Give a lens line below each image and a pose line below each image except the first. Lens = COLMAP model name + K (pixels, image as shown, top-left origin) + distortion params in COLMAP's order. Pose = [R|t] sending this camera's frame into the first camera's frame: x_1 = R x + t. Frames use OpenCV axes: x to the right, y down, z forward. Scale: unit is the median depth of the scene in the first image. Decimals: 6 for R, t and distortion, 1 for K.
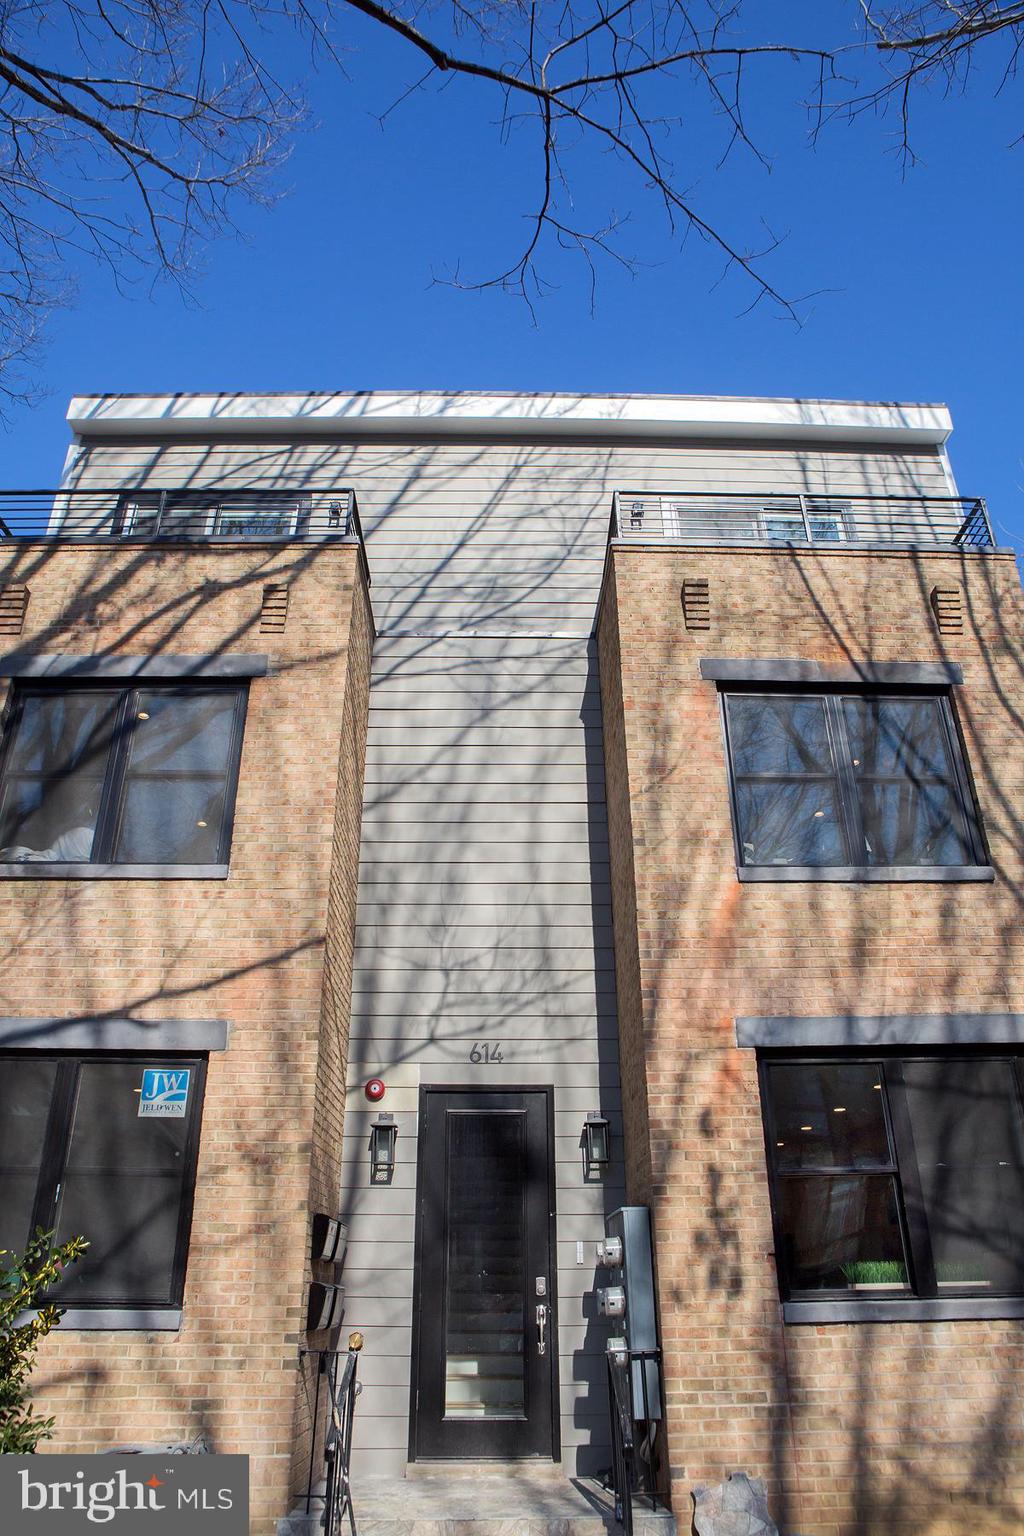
lens RADIAL K [[1056.7, 0, 510.3], [0, 1056.7, 785.2], [0, 0, 1]] dist [-0.101193, 0.075571]
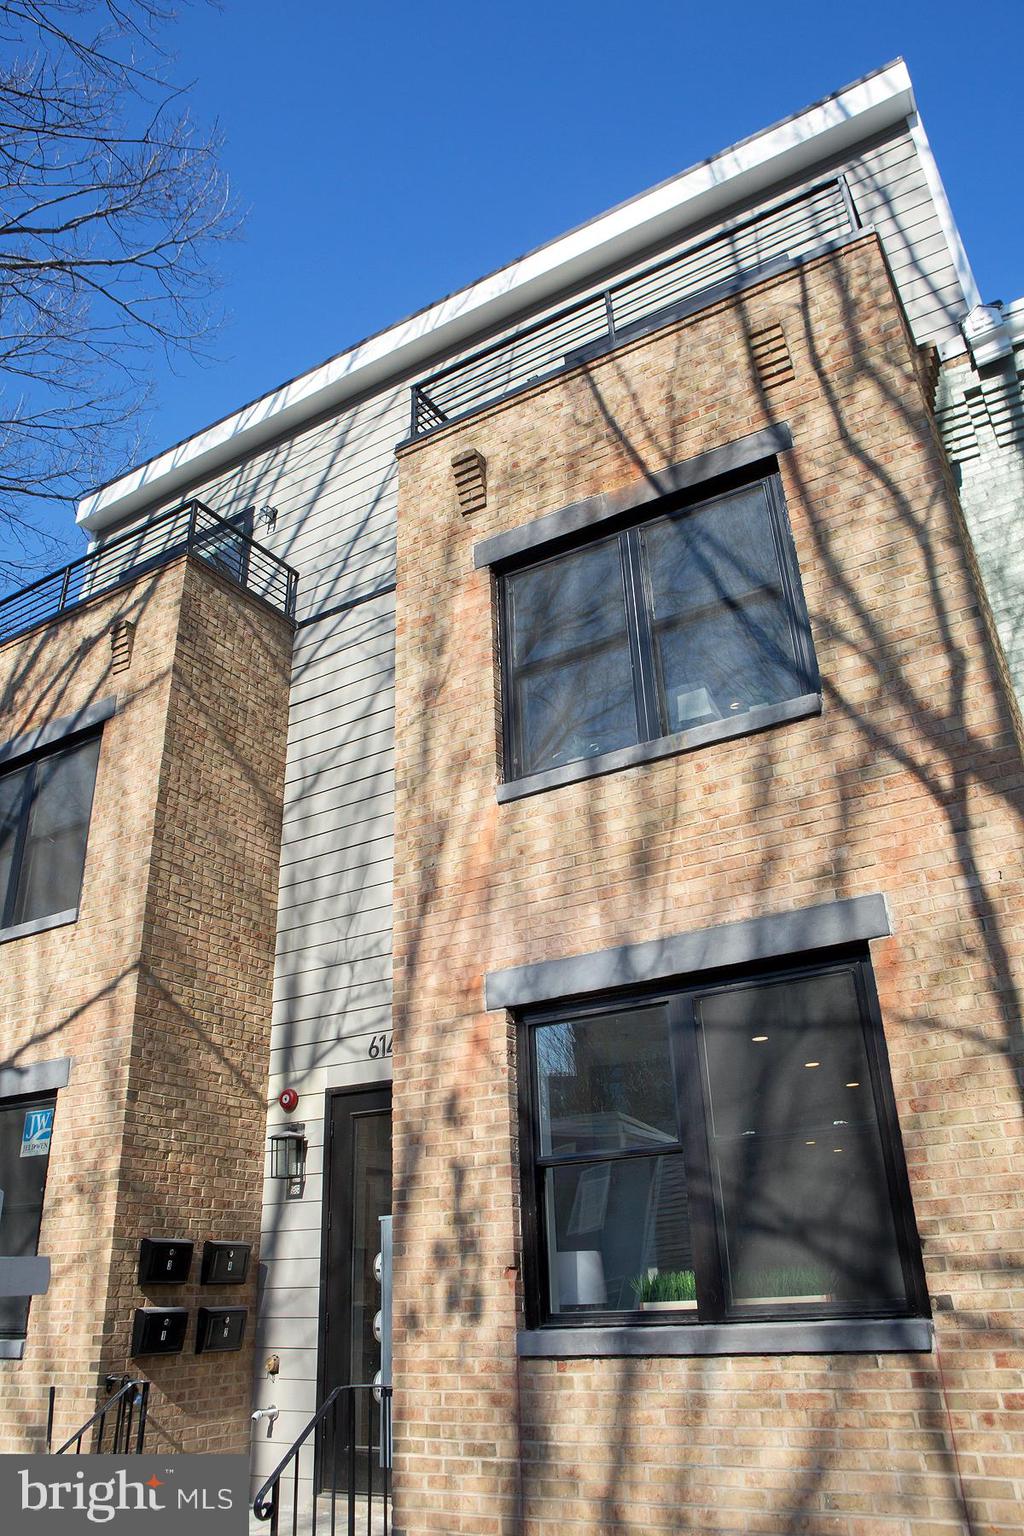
lens RADIAL K [[1102.7, 0, 512.0], [0, 1102.7, 768.0], [0, 0, 1]] dist [-0.102697, 0.072634]
pose [[0.840783, -0.258076, -0.475901, 0.631662], [0.267167, 0.962359, -0.049867, 0.110051], [0.470857, -0.085218, 0.878084, 0.265084]]
